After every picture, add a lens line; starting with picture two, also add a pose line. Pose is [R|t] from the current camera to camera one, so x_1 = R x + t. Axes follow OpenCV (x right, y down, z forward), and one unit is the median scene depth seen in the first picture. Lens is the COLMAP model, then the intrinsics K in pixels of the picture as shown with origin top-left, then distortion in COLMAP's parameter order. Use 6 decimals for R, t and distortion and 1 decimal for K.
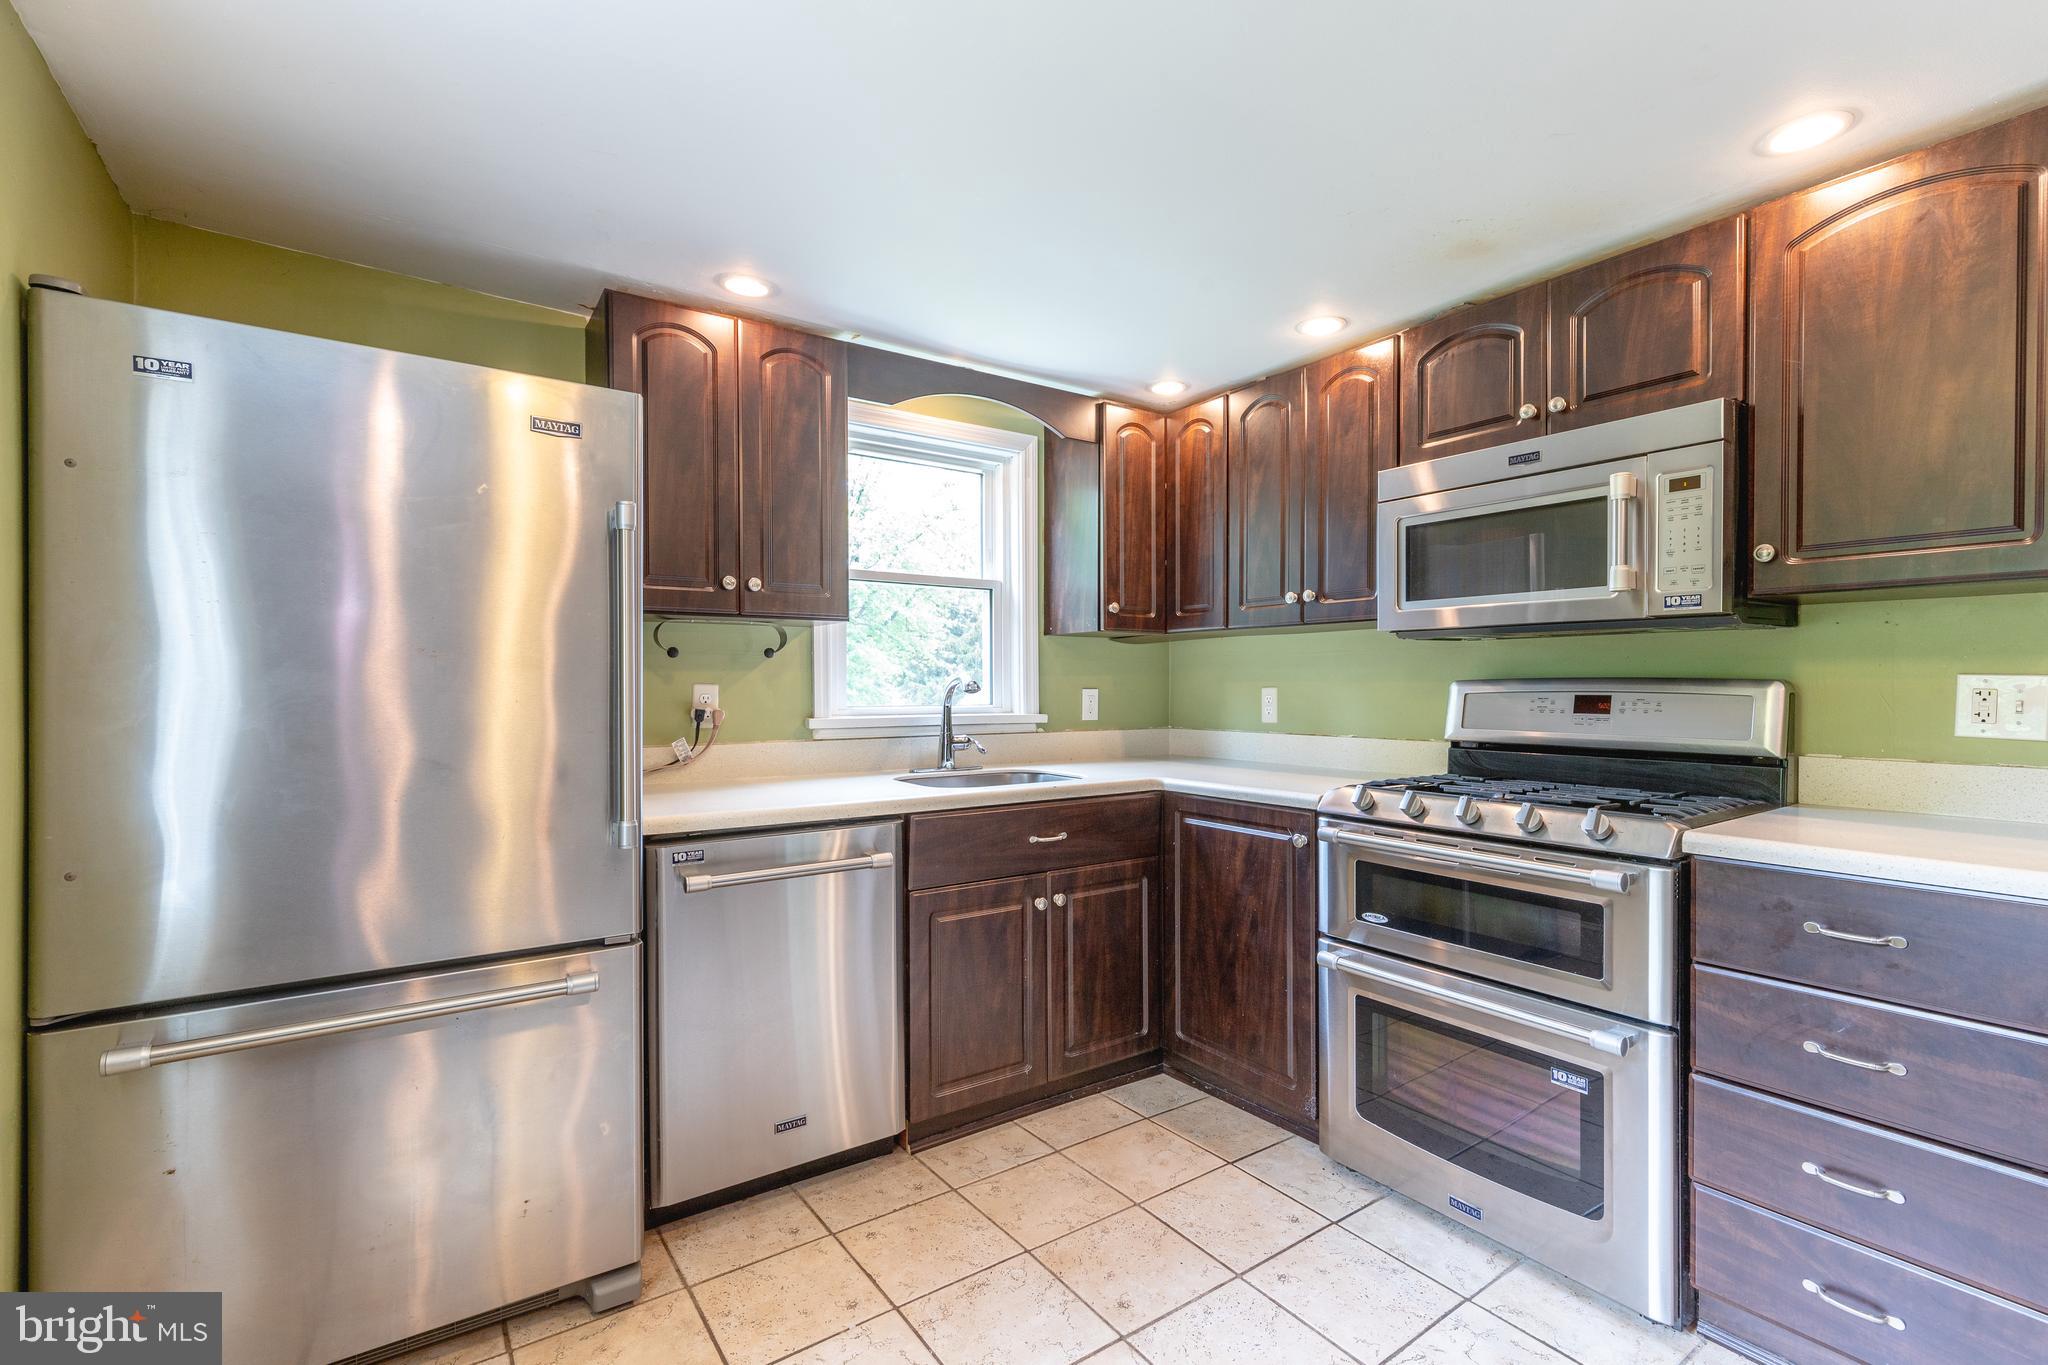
lens RADIAL K [[920.9, 0, 1033.2], [0, 920.9, 692.5], [0, 0, 1]] dist [0.006893, -0.000718]
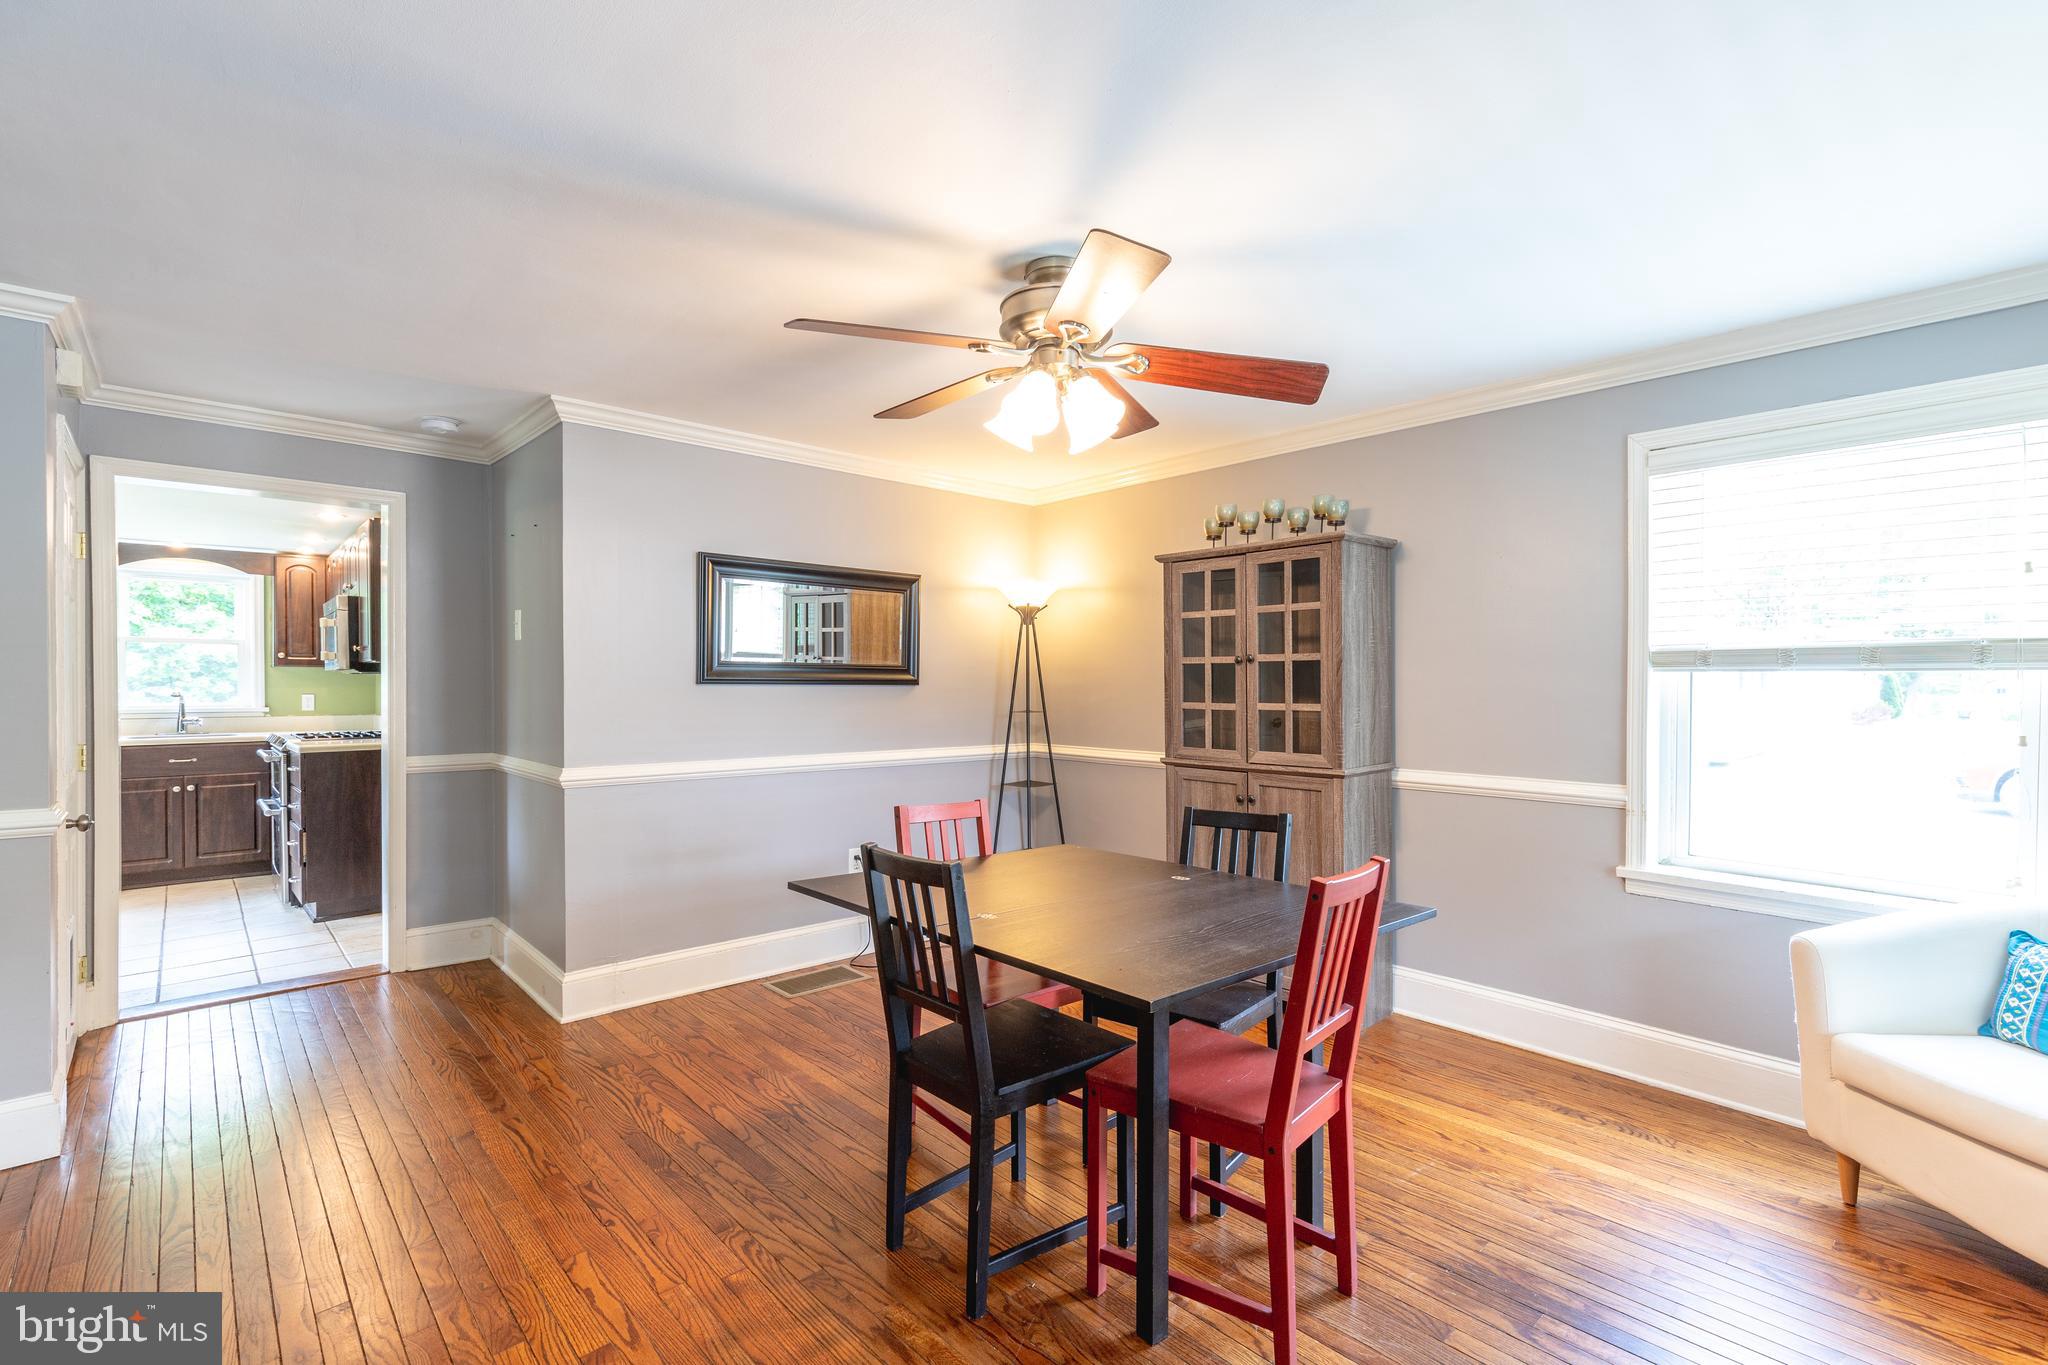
lens RADIAL K [[920.9, 0, 1033.2], [0, 920.9, 692.5], [0, 0, 1]] dist [0.006893, -0.000718]
pose [[0.991988, 0.000862, 0.126327, 1.784636], [-0.000767, 0.999999, -0.000800, -0.010398], [-0.126328, 0.000696, 0.991988, -1.518639]]
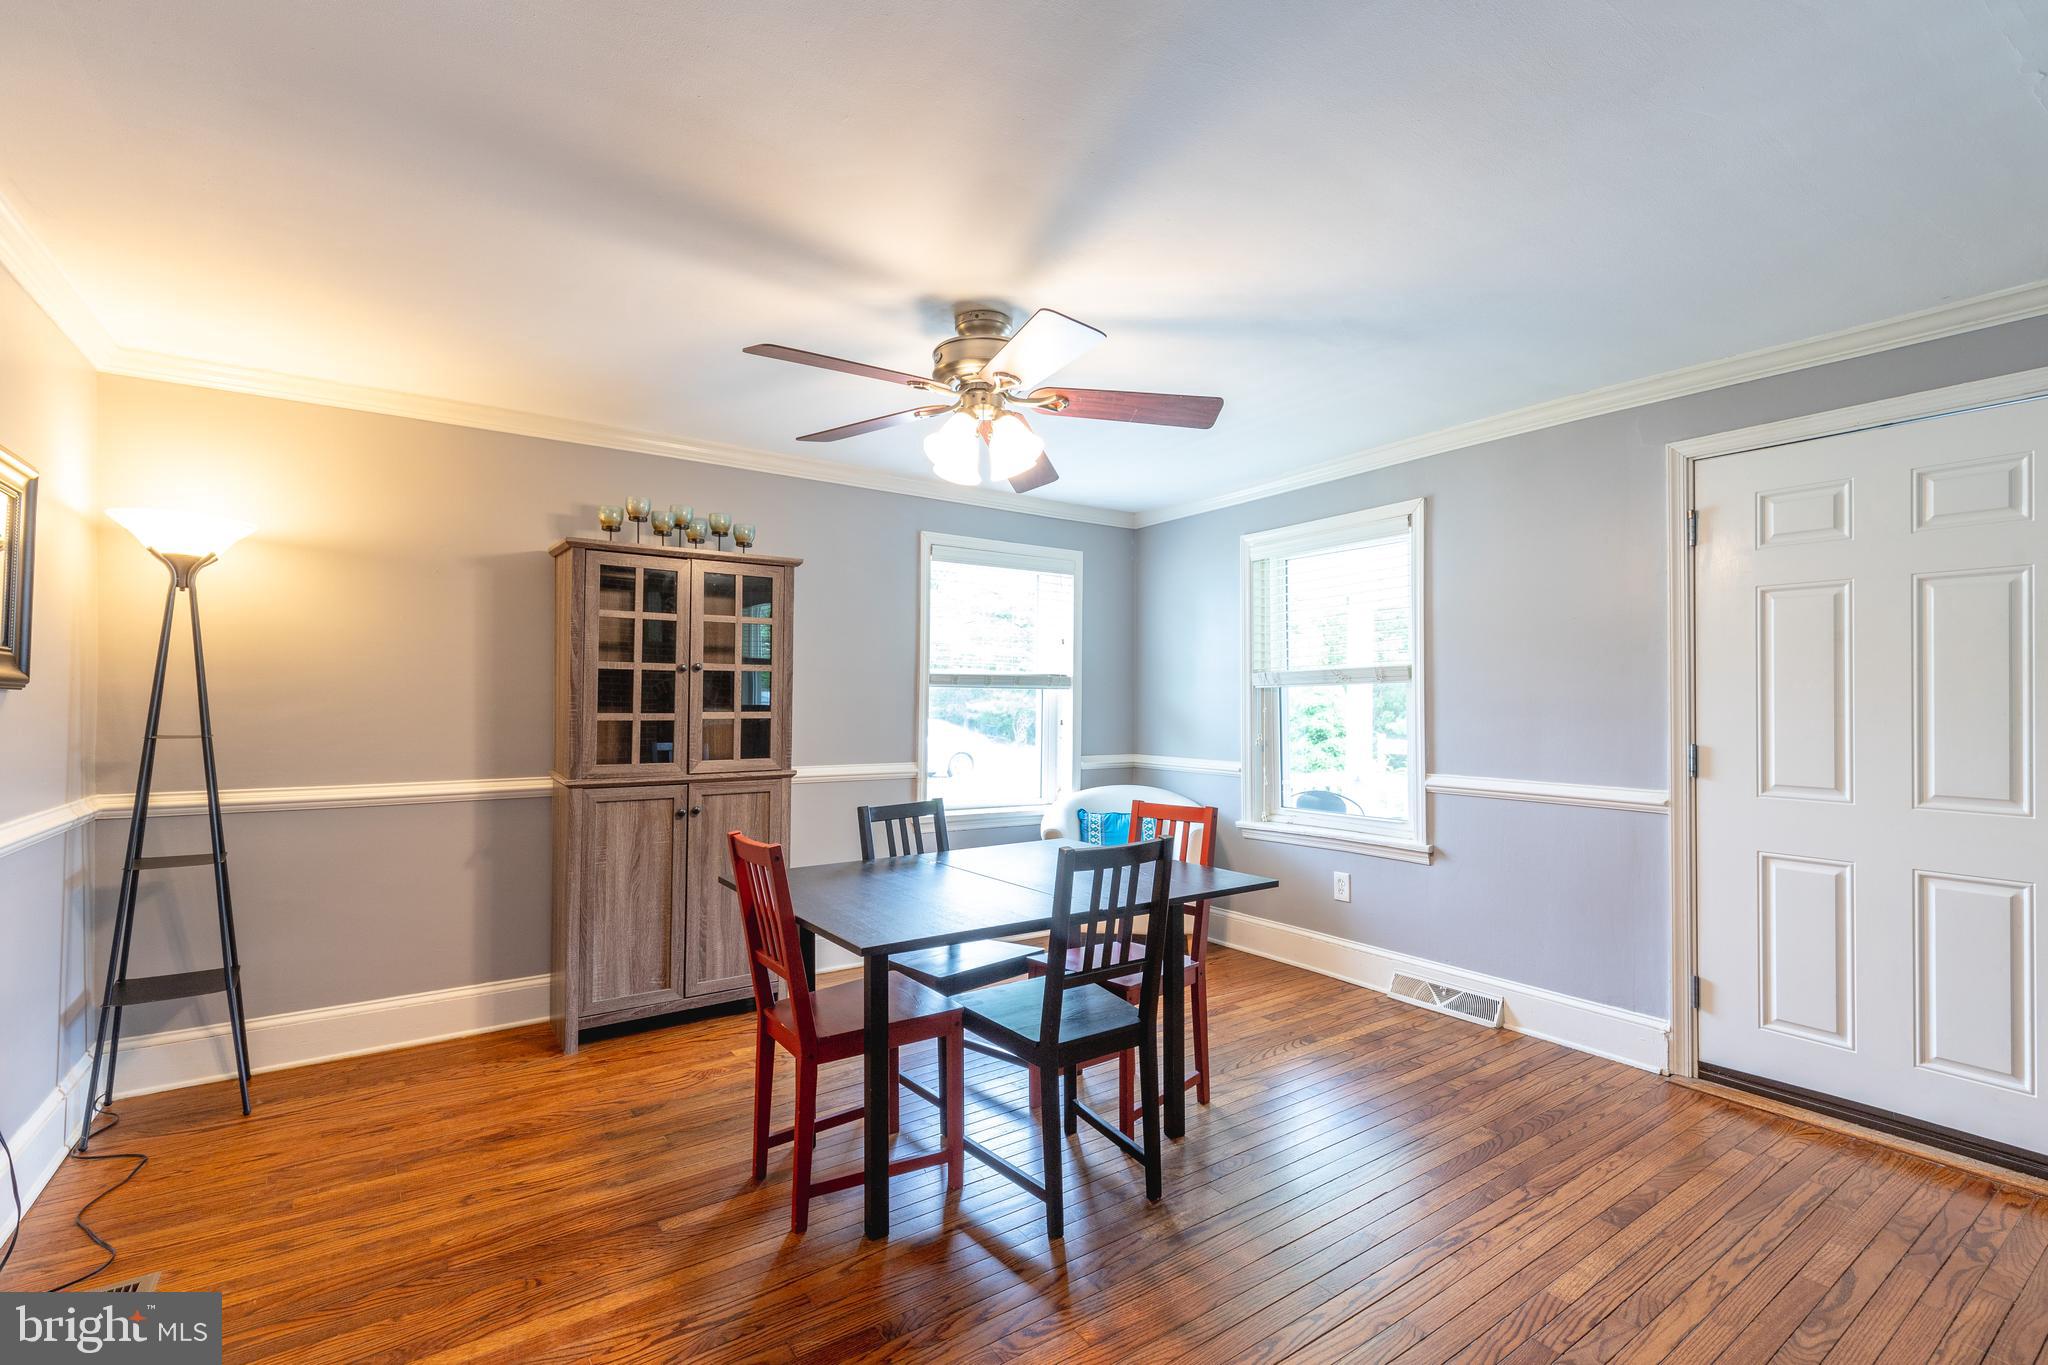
lens RADIAL K [[920.9, 0, 1033.2], [0, 920.9, 692.5], [0, 0, 1]] dist [0.006893, -0.000718]
pose [[0.005863, 0.009116, 0.999941, 0.897891], [0.005525, 0.999943, -0.009149, -0.010130], [-0.999968, 0.005578, 0.005812, -0.662647]]
